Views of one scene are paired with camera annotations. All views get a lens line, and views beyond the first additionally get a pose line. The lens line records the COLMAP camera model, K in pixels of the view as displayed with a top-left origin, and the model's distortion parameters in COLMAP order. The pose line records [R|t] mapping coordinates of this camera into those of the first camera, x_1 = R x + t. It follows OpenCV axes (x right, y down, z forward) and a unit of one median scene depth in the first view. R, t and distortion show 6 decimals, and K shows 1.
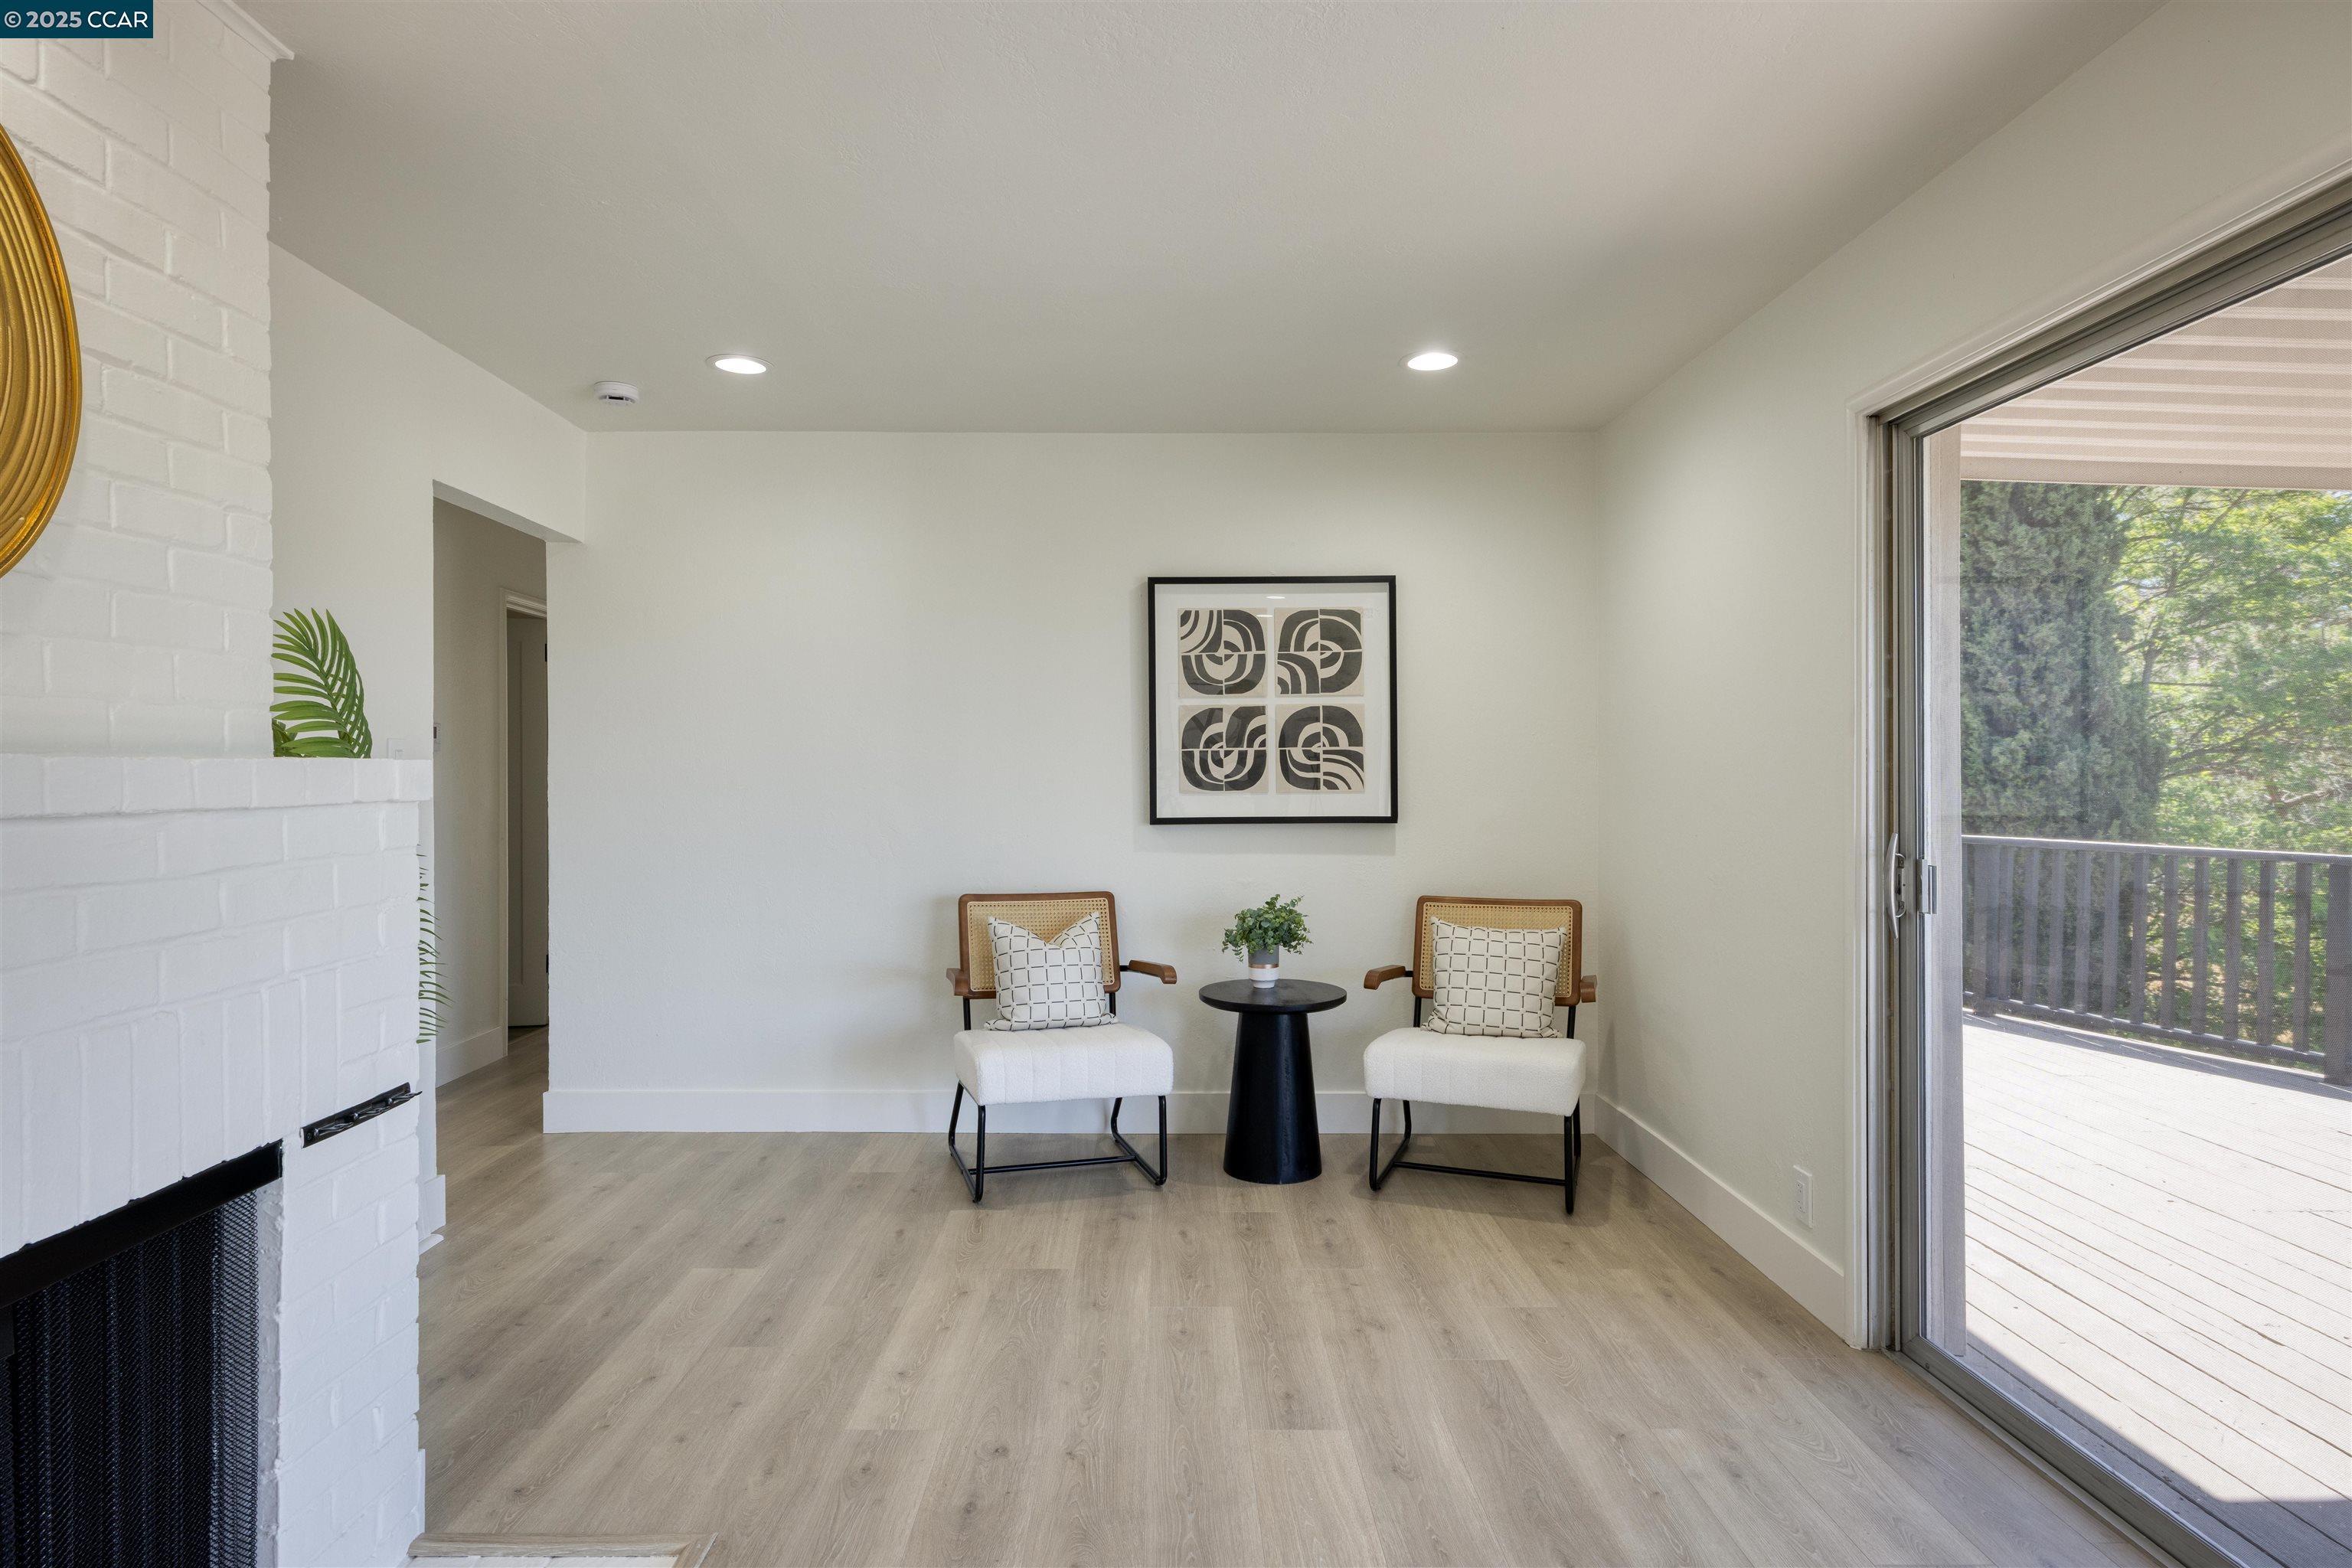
lens RADIAL K [[1280.2, 0, 1173.5], [0, 1280.2, 768.6], [0, 0, 1]] dist [0.002345, -0.001224]
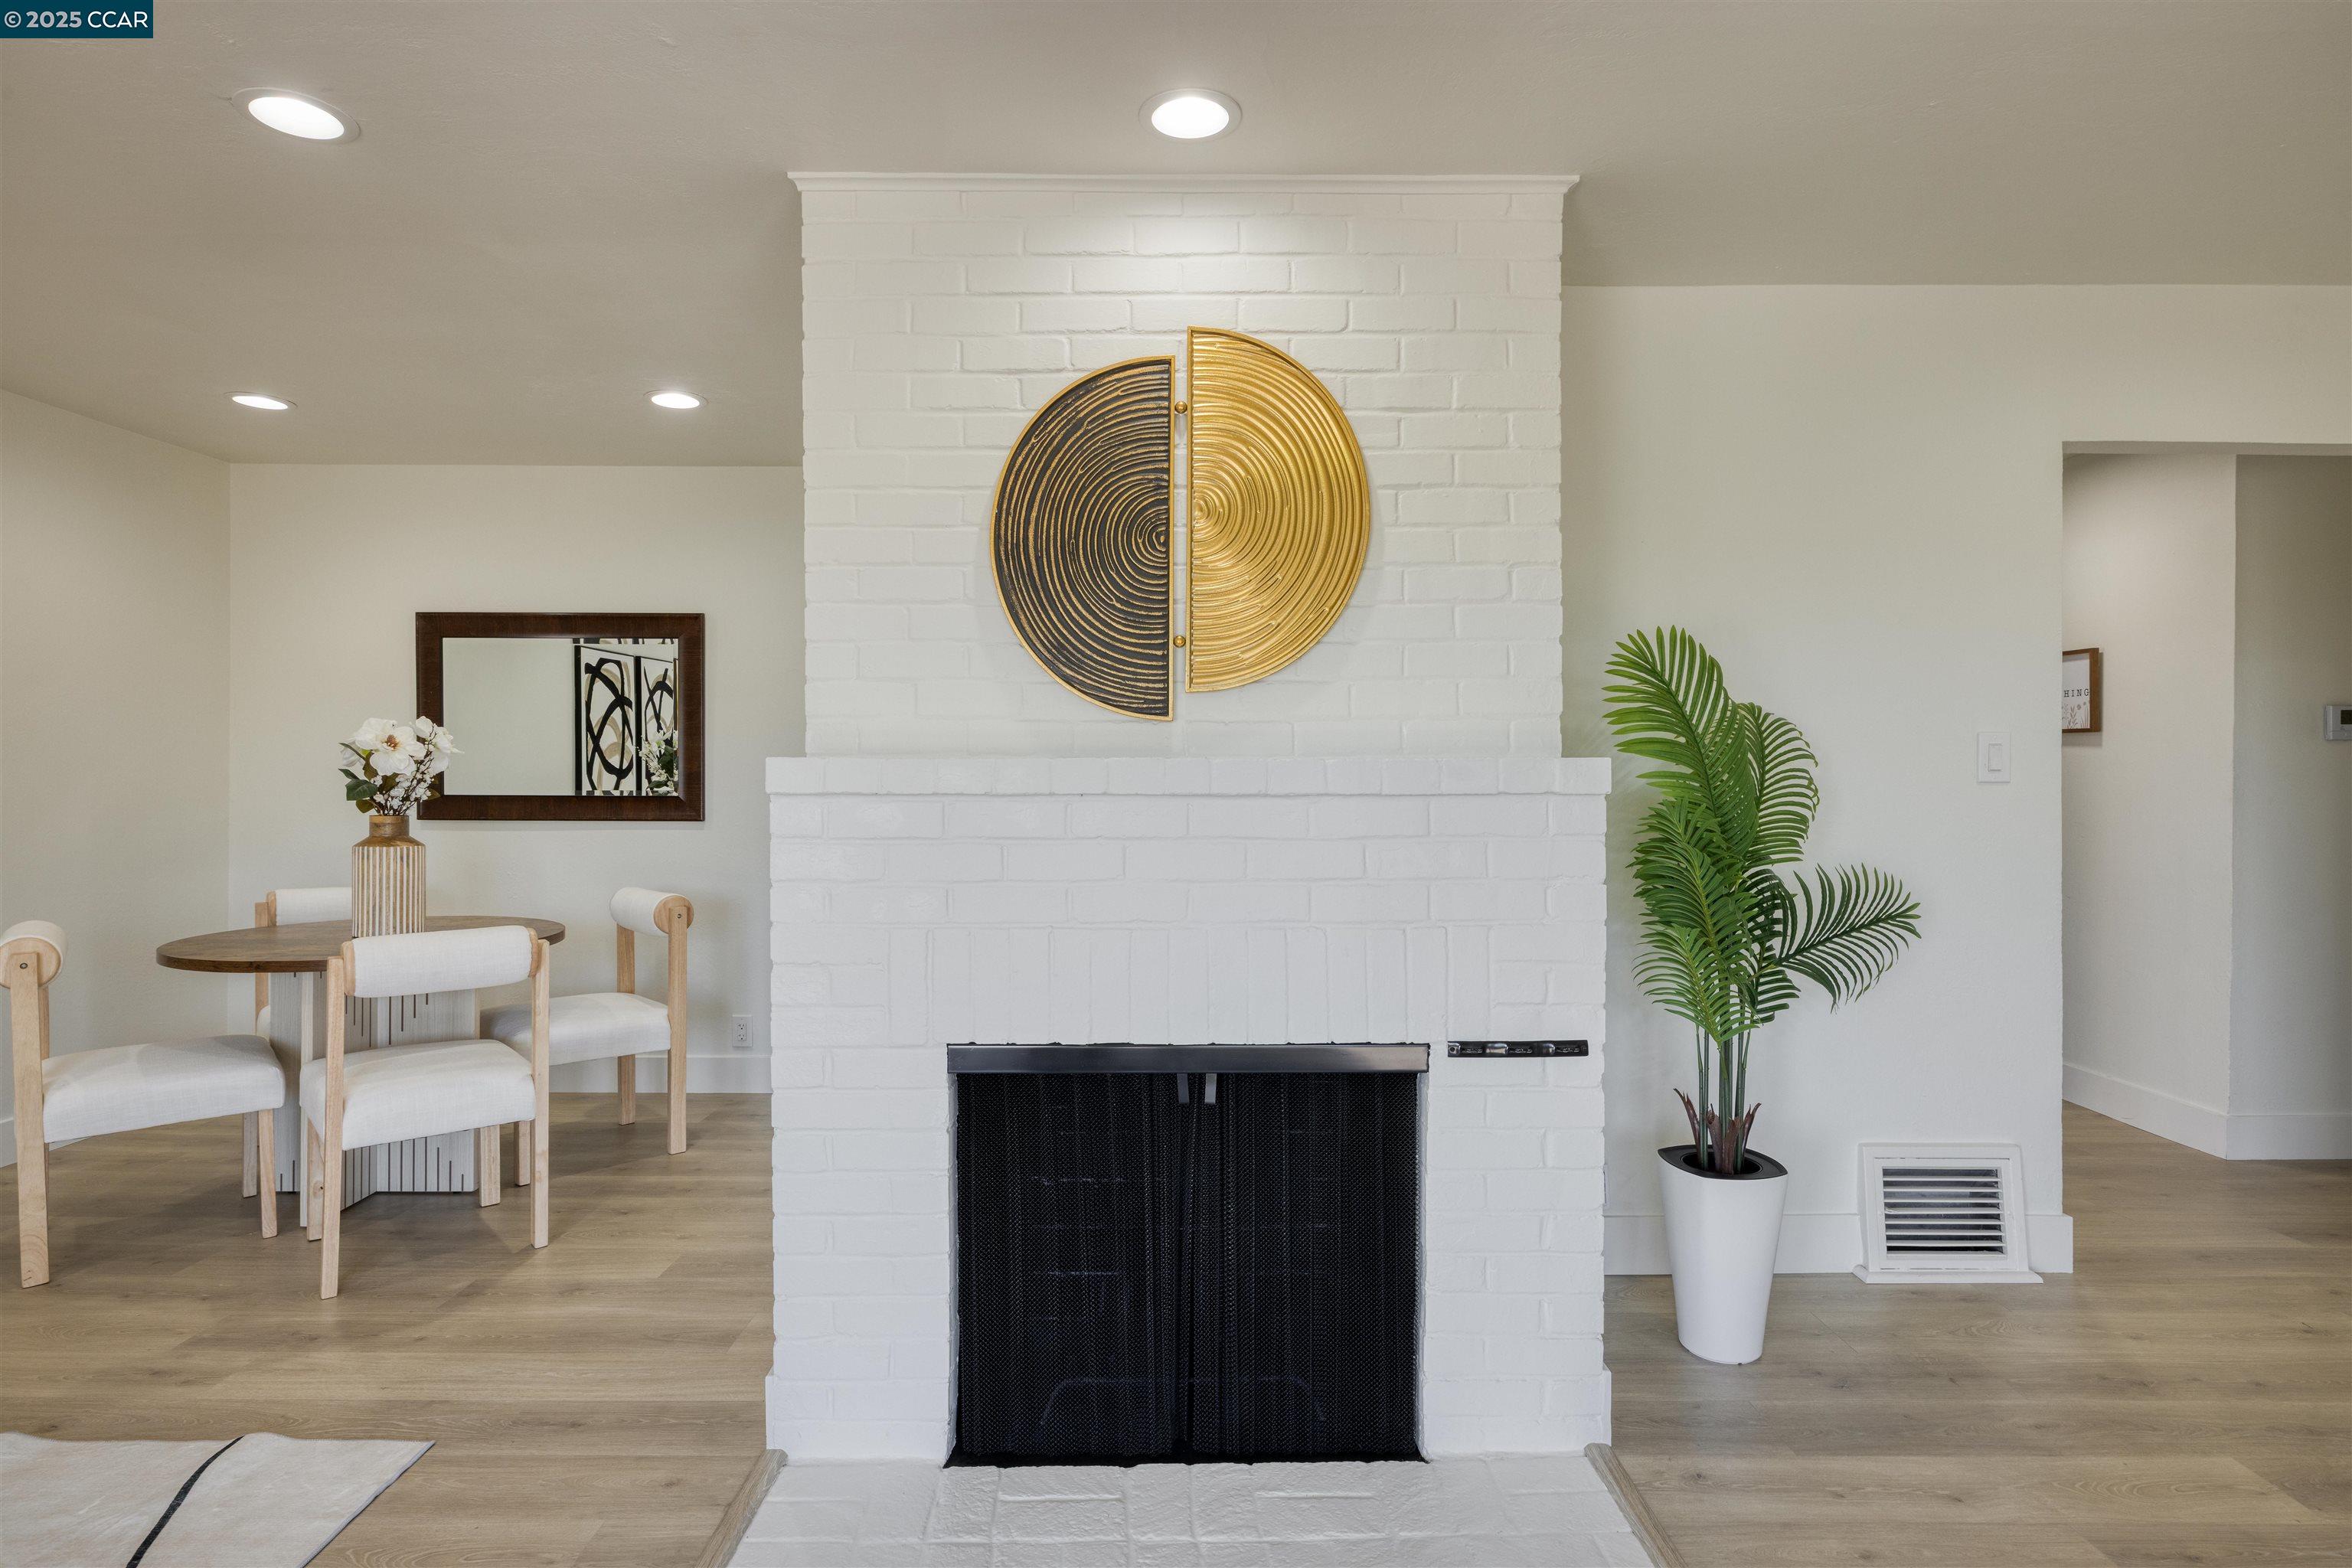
lens RADIAL K [[1226.6, 0, 1158.1], [0, 1226.6, 778.3], [0, 0, 1]] dist [-0.001996, -0.000037]
pose [[-0.020466, 0.009785, -0.999743, 0.321484], [0.003088, 0.999948, 0.009724, -0.000059], [0.999786, -0.002888, -0.020495, 0.412131]]
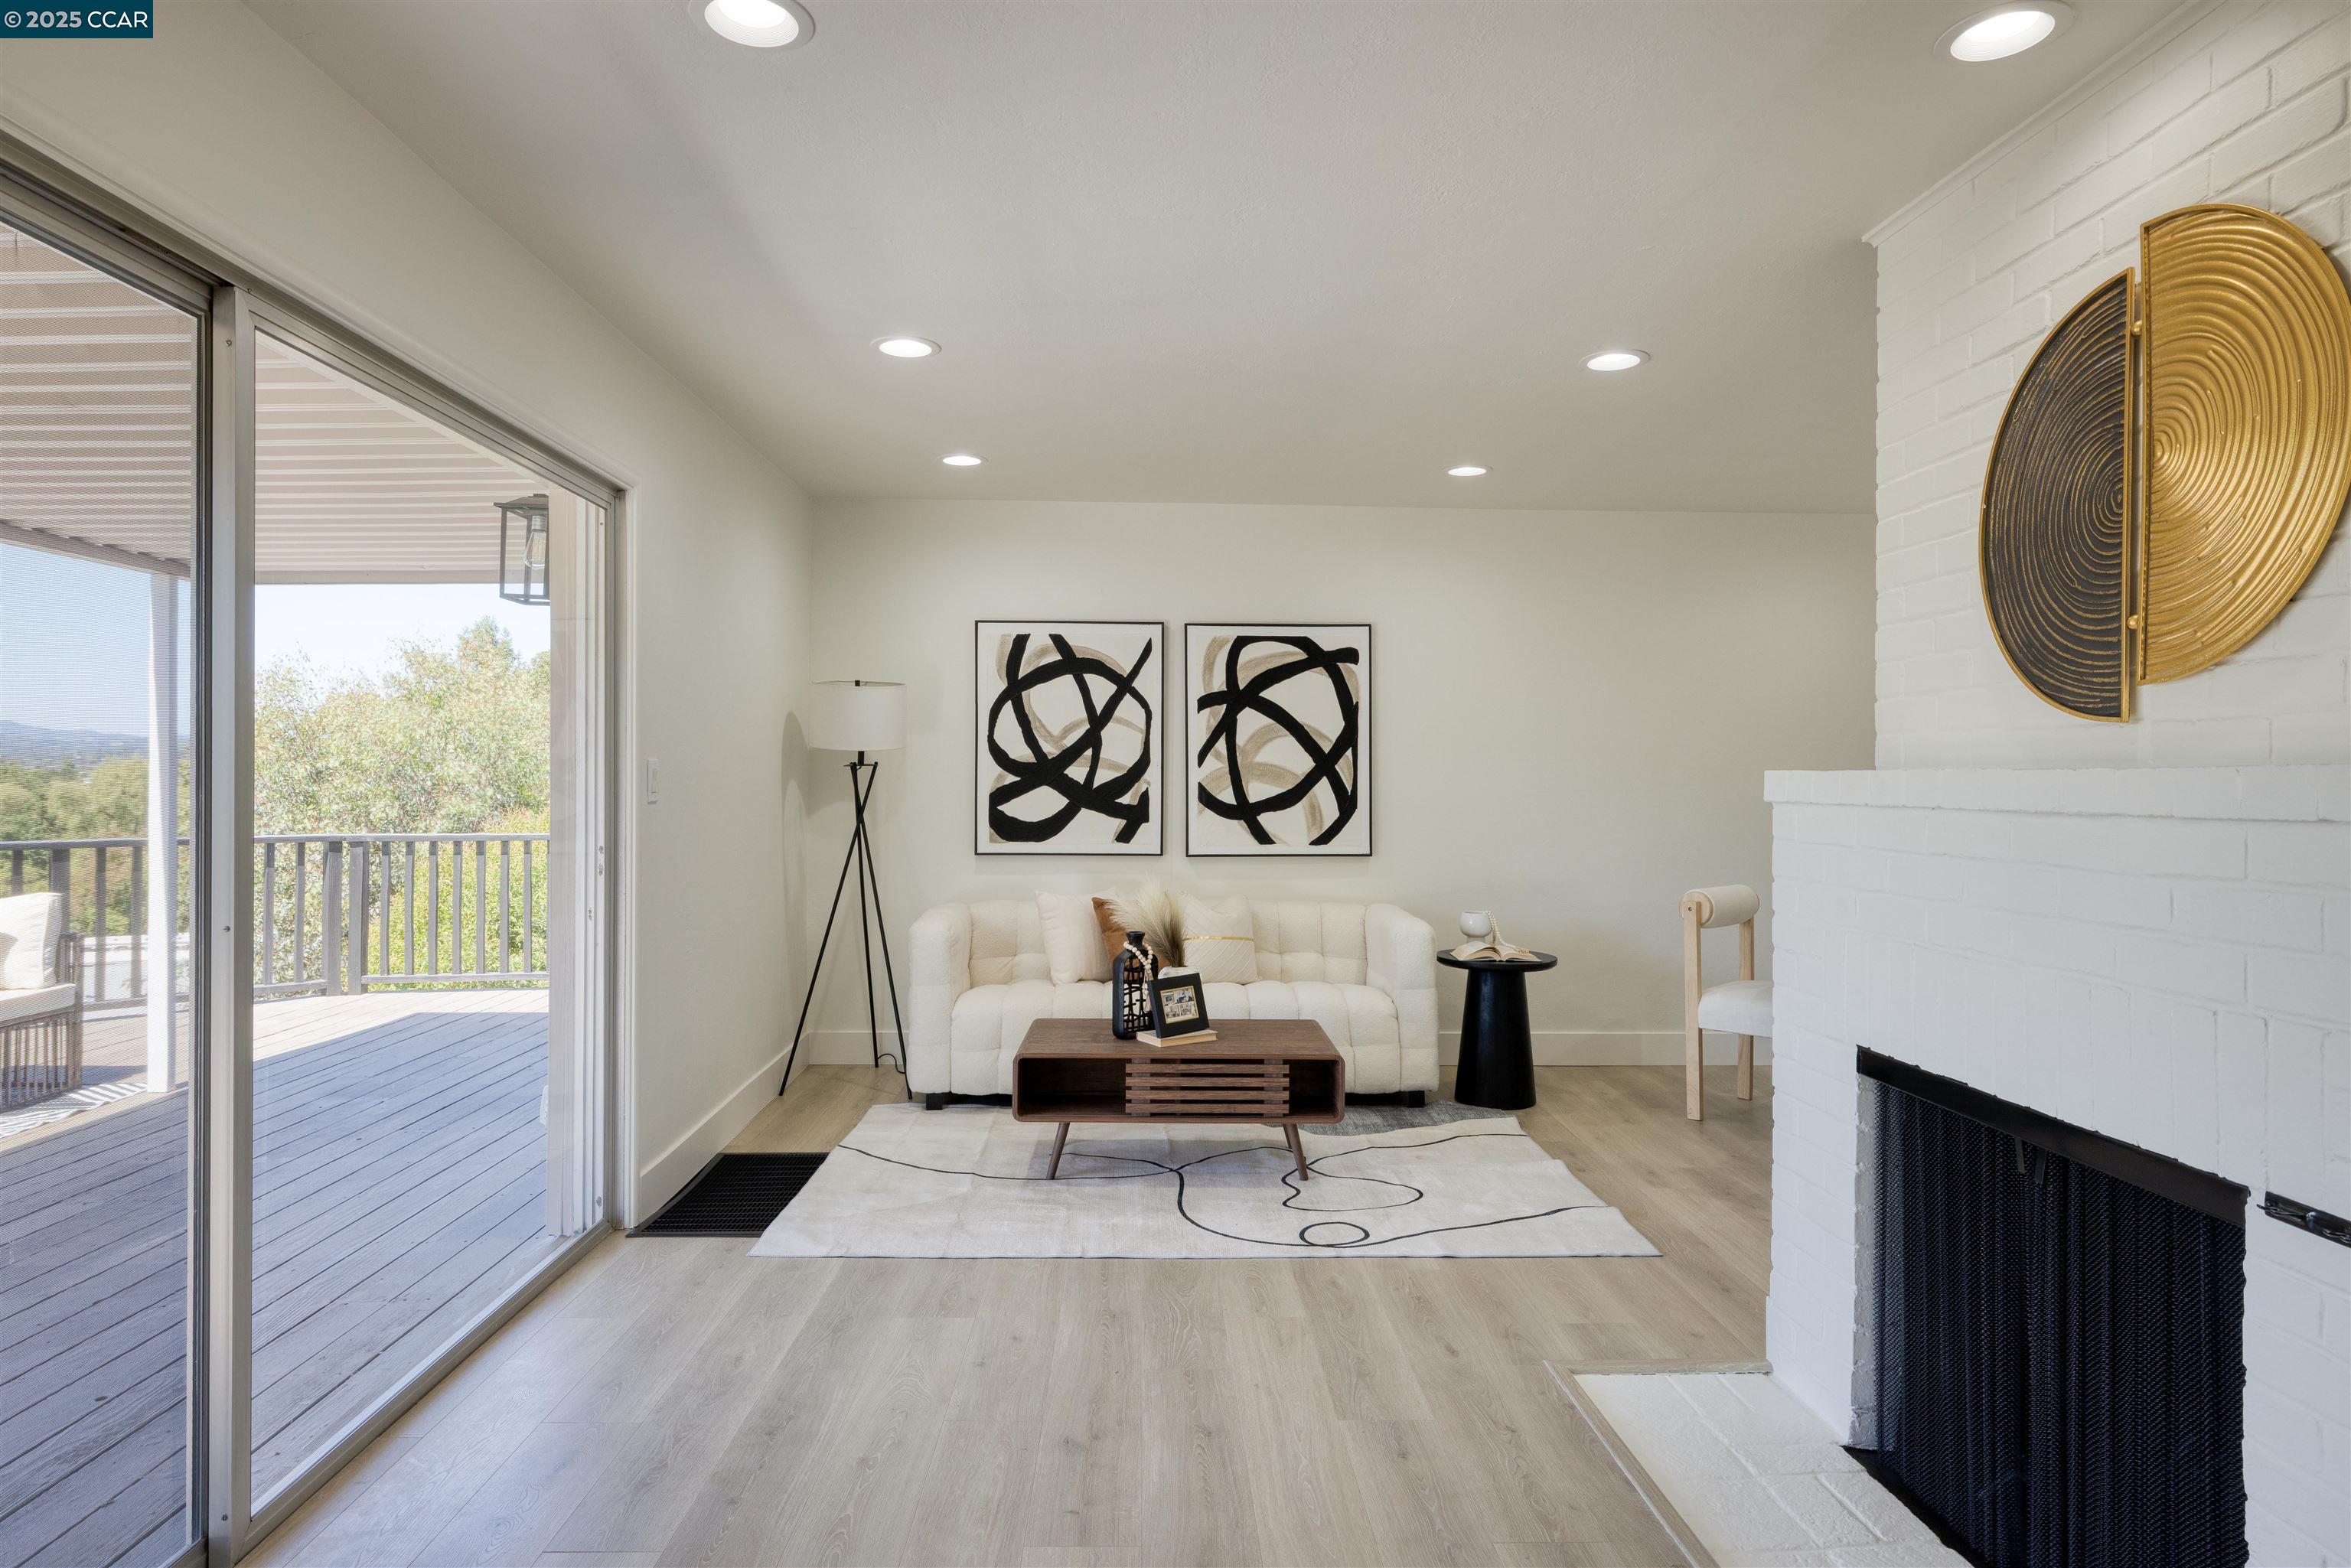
lens RADIAL K [[1304.6, 0, 1155.9], [0, 1304.6, 778.2], [0, 0, 1]] dist [0.003090, -0.002286]
pose [[-0.999958, -0.000499, -0.009117, 0.046519], [-0.000466, 0.999993, -0.003643, 0.002106], [0.009119, -0.003638, -0.999952, 1.059897]]
